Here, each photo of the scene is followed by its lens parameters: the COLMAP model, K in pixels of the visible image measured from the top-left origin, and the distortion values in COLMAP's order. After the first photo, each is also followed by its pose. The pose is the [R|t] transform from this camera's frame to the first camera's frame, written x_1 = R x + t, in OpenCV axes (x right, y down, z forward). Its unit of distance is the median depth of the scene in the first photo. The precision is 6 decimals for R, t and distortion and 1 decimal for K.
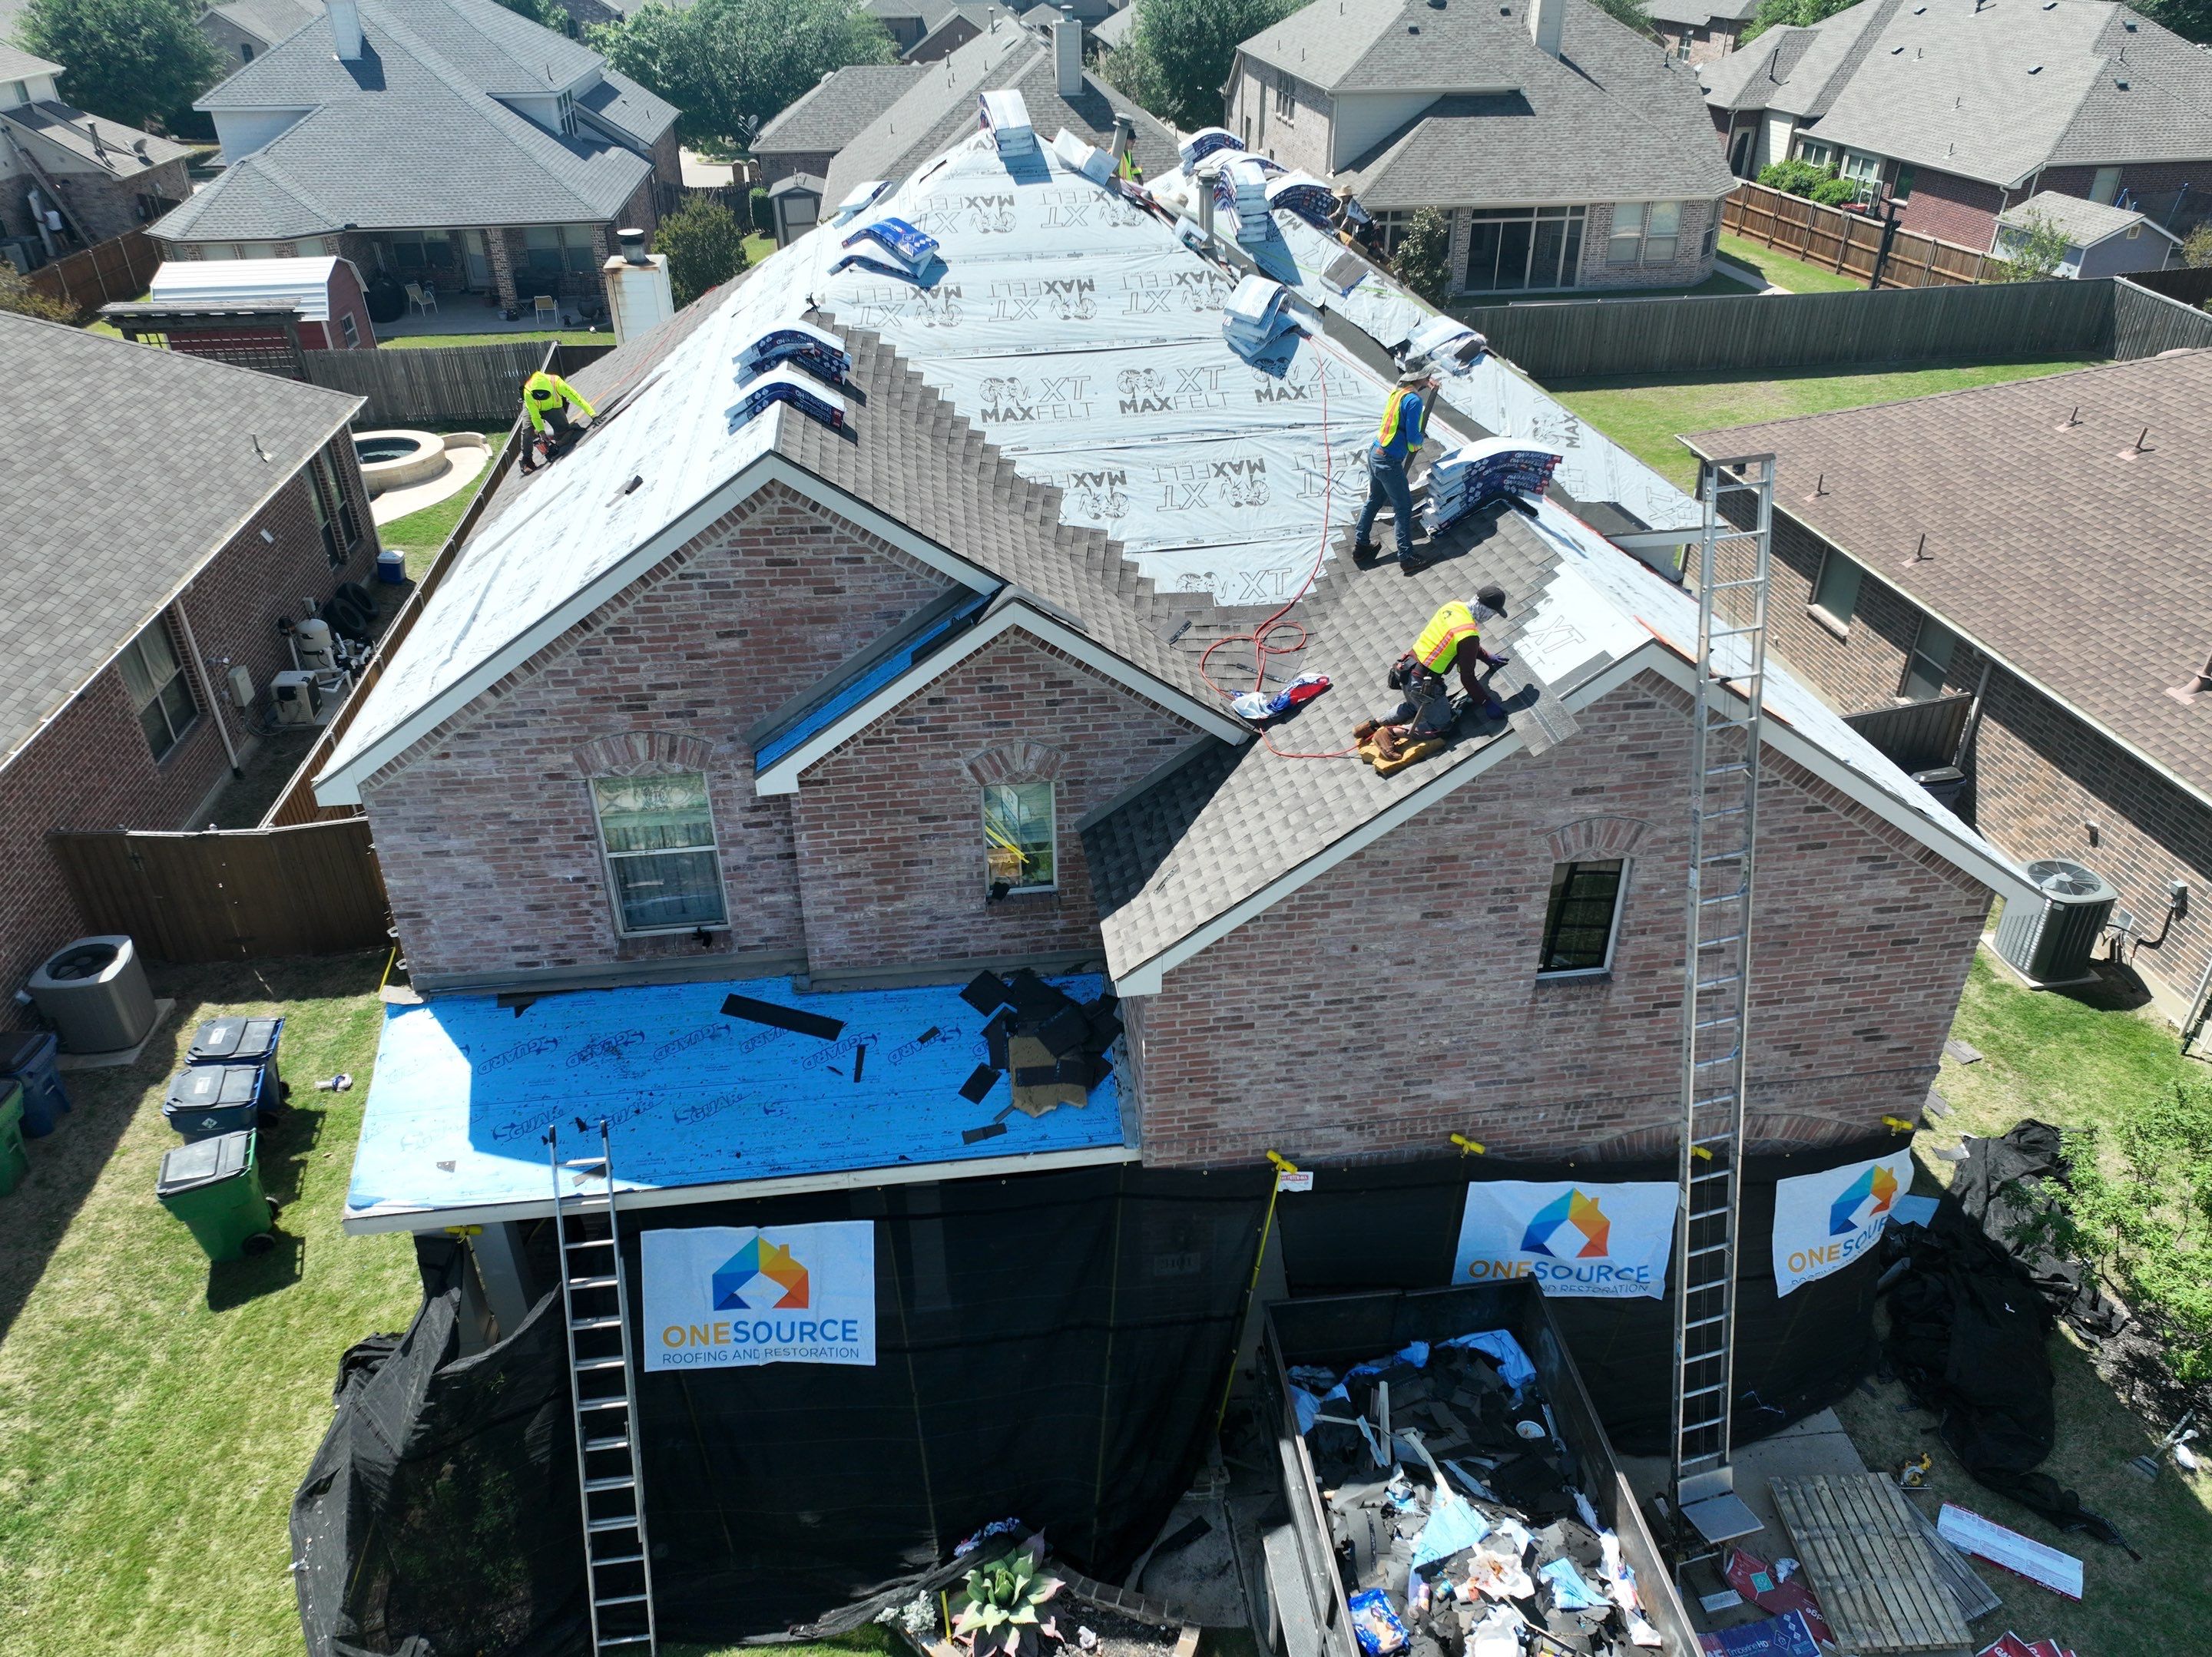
lens RADIAL K [[1543.0, 0, 1109.9], [0, 1543.0, 825.9], [0, 0, 1]] dist [0.002122, 0.016622]
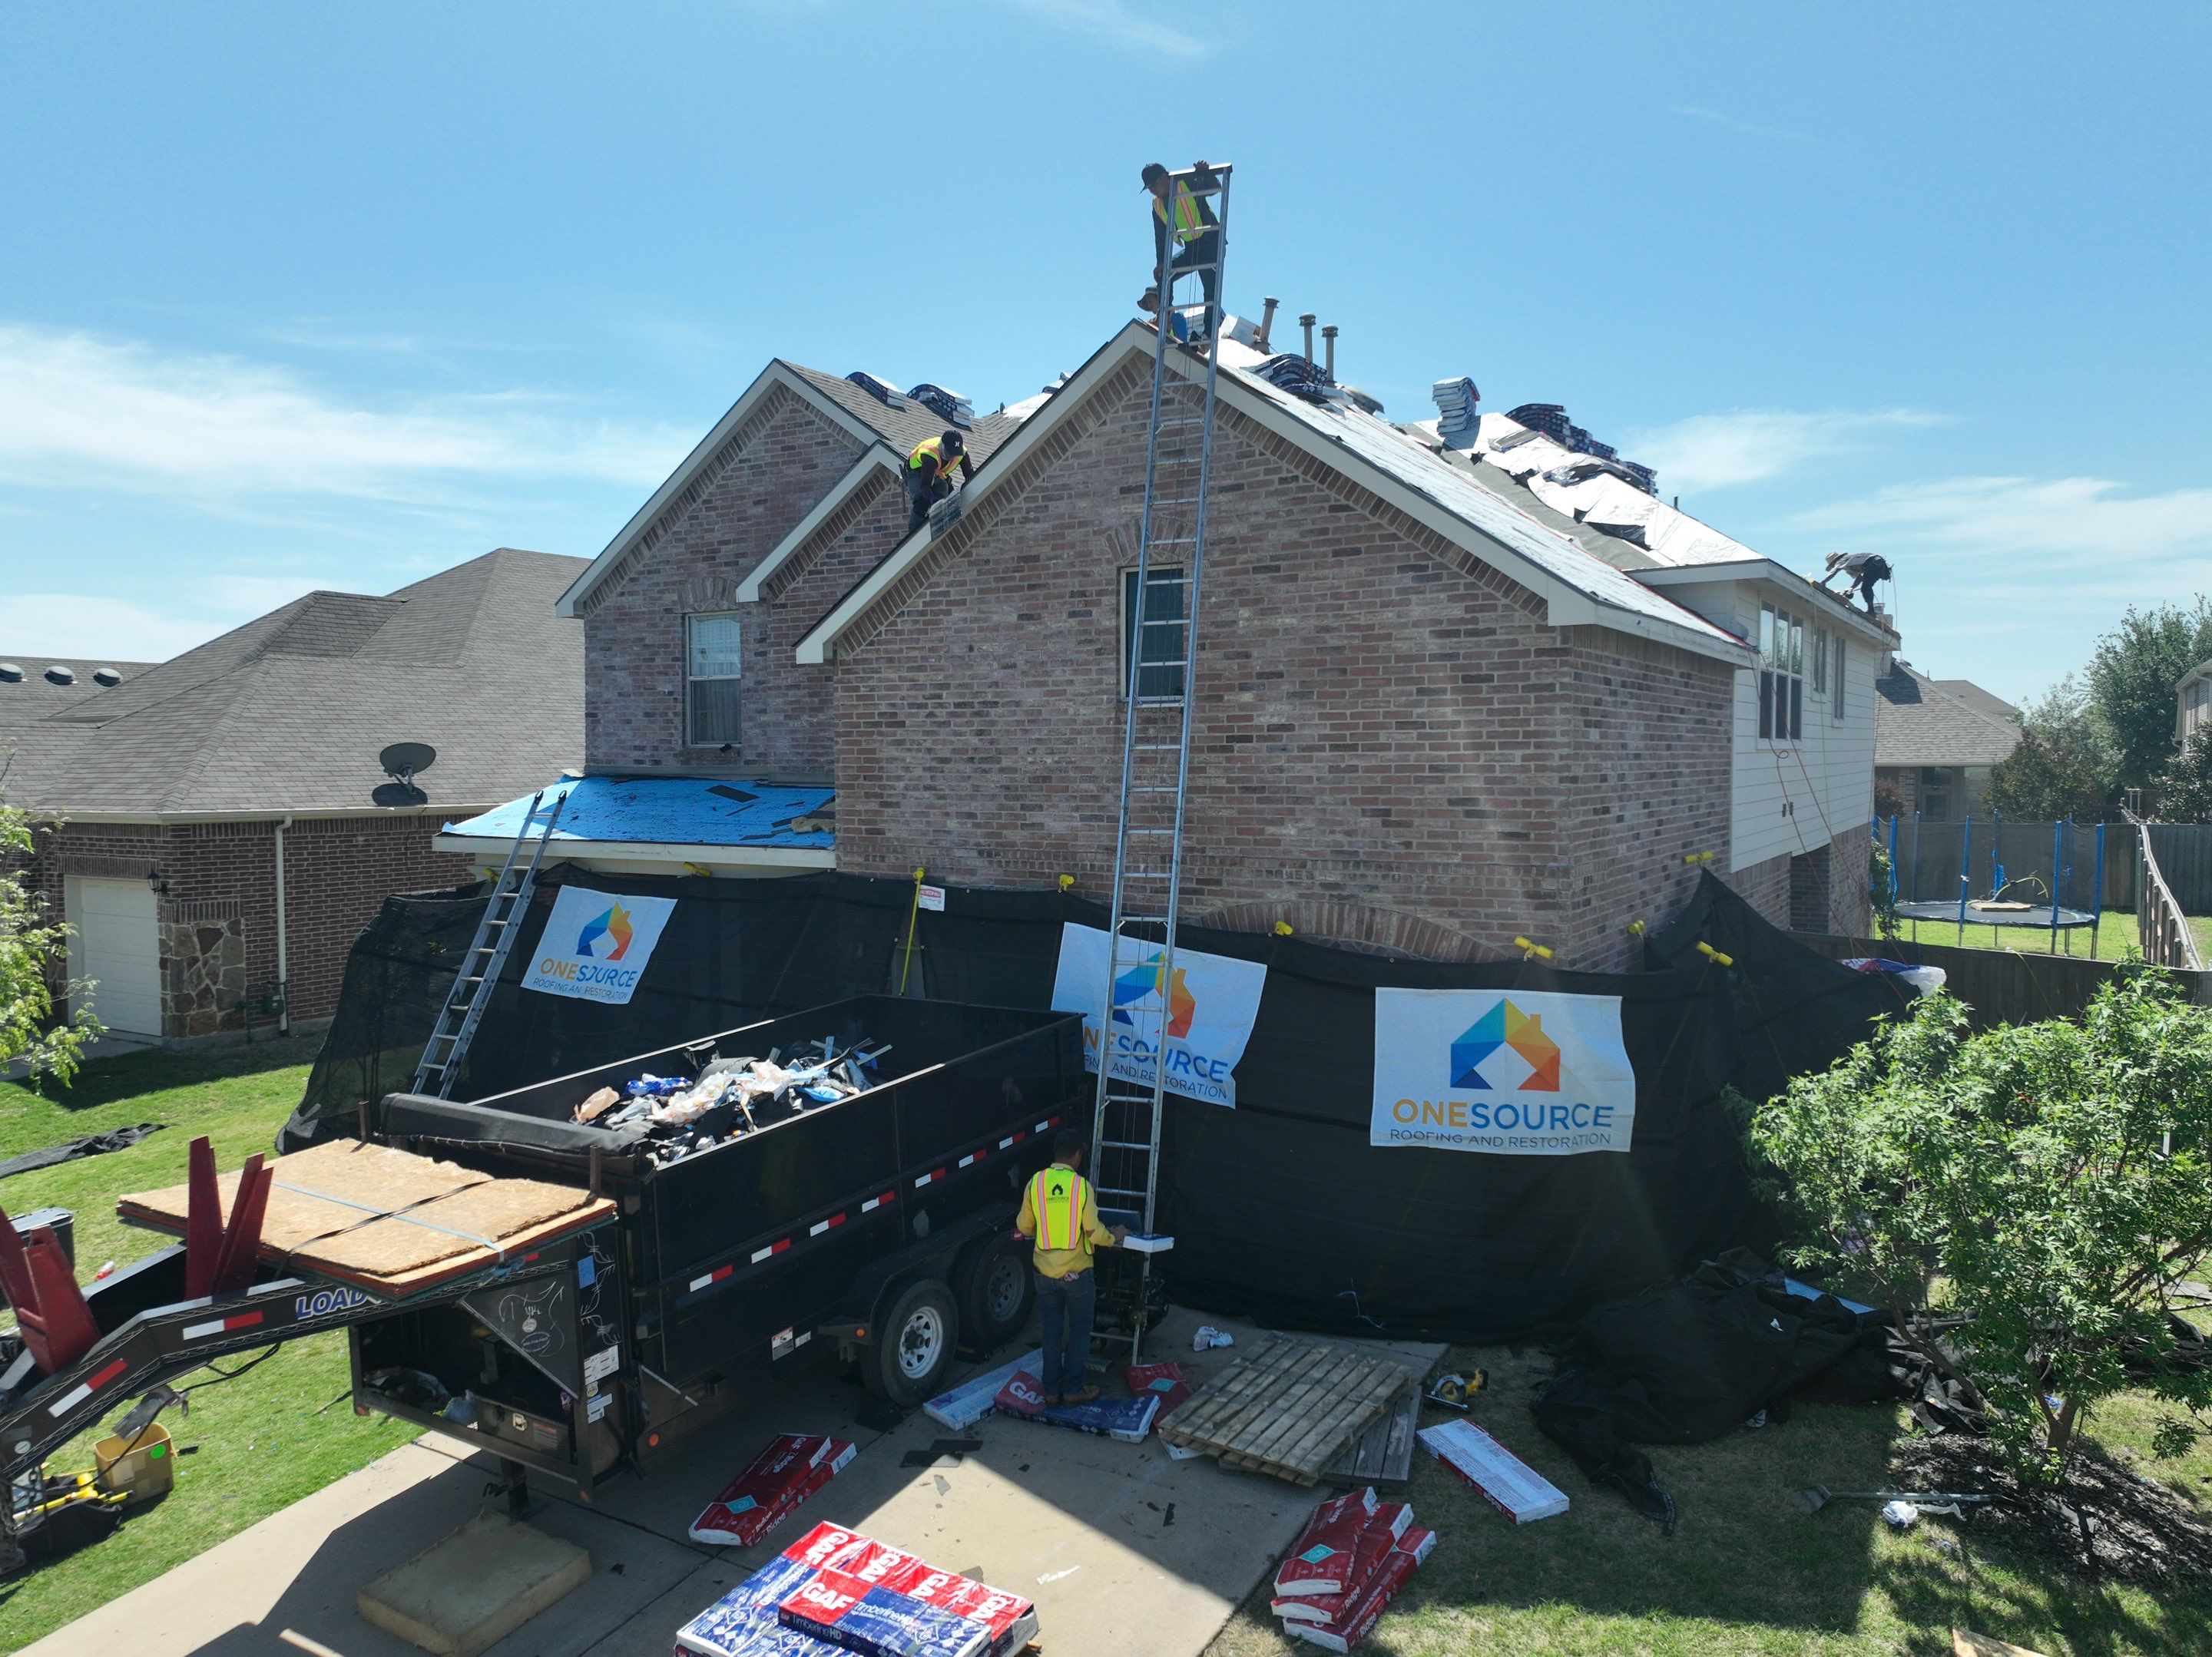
lens RADIAL K [[1543.0, 0, 1109.9], [0, 1543.0, 825.9], [0, 0, 1]] dist [0.002122, 0.016622]
pose [[0.776398, 0.033118, -0.629372, 0.935418], [-0.325672, 0.876042, -0.355652, 0.552222], [0.539578, 0.481096, 0.690943, 0.304910]]
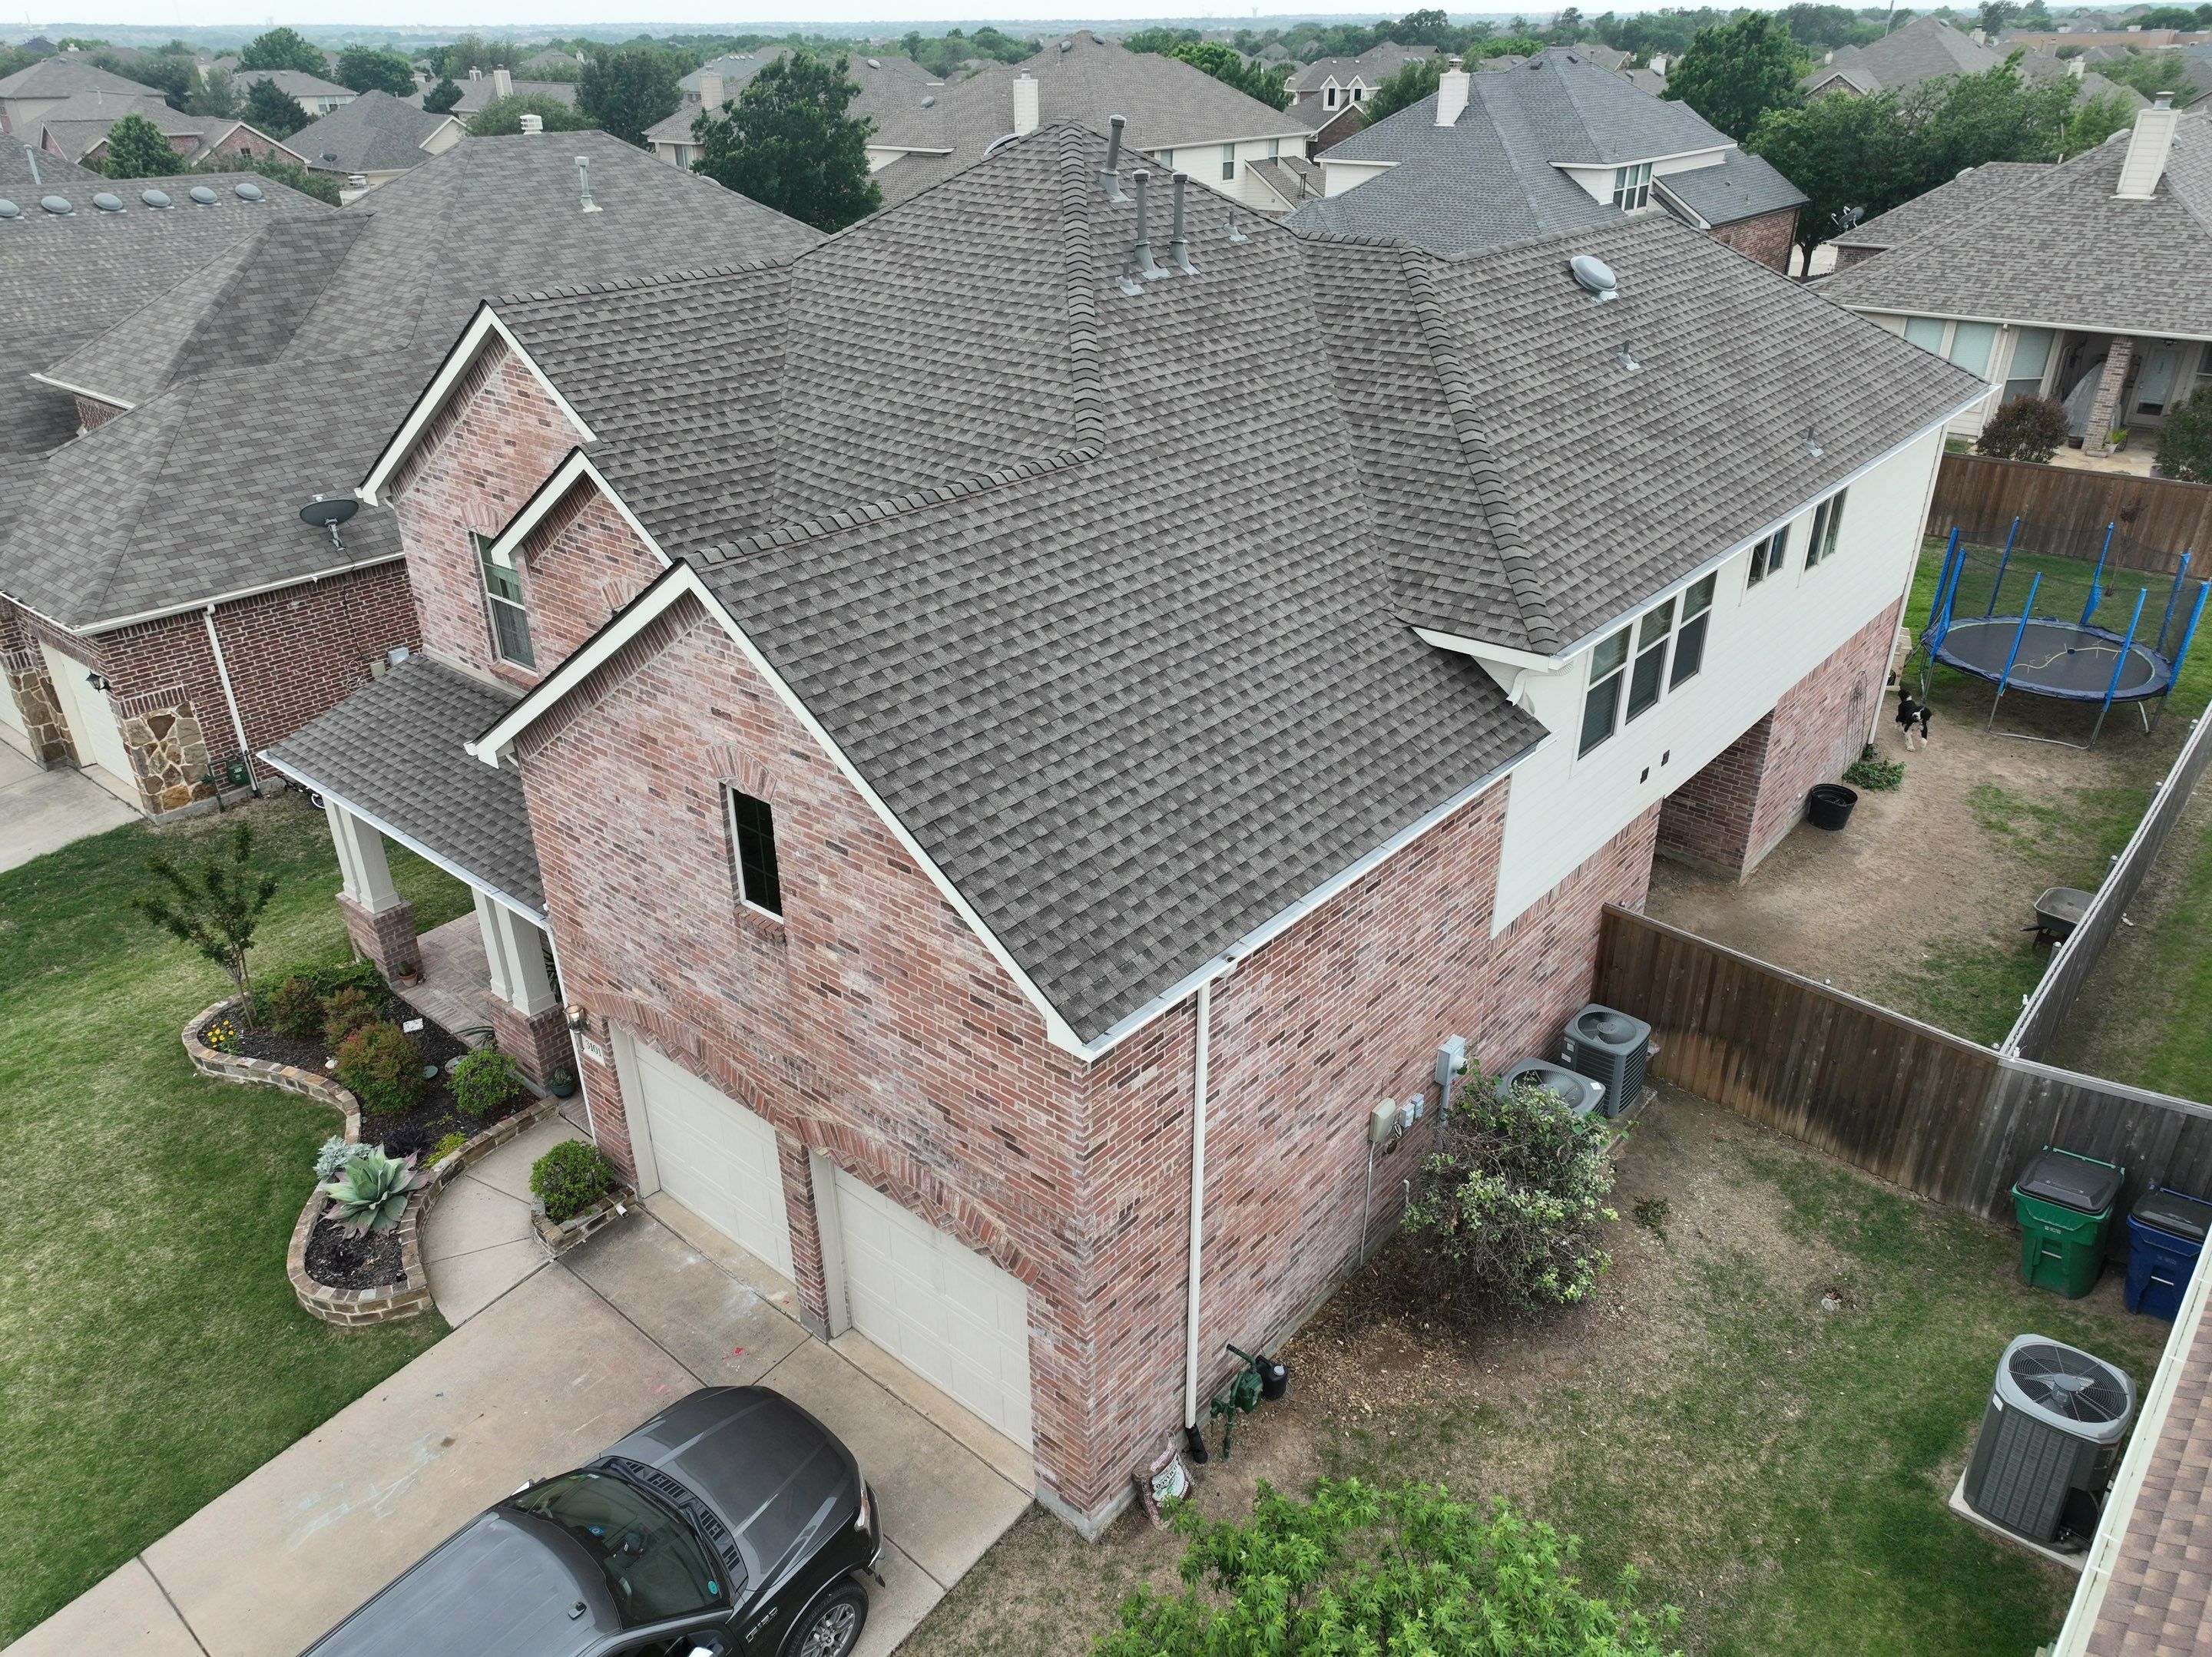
lens RADIAL K [[1543.0, 0, 1109.9], [0, 1543.0, 825.9], [0, 0, 1]] dist [0.002122, 0.016622]
pose [[0.673144, 0.342304, -0.655519, 1.096648], [-0.379516, 0.920694, 0.091055, -0.135512], [0.634701, 0.187487, 0.749669, 0.372300]]
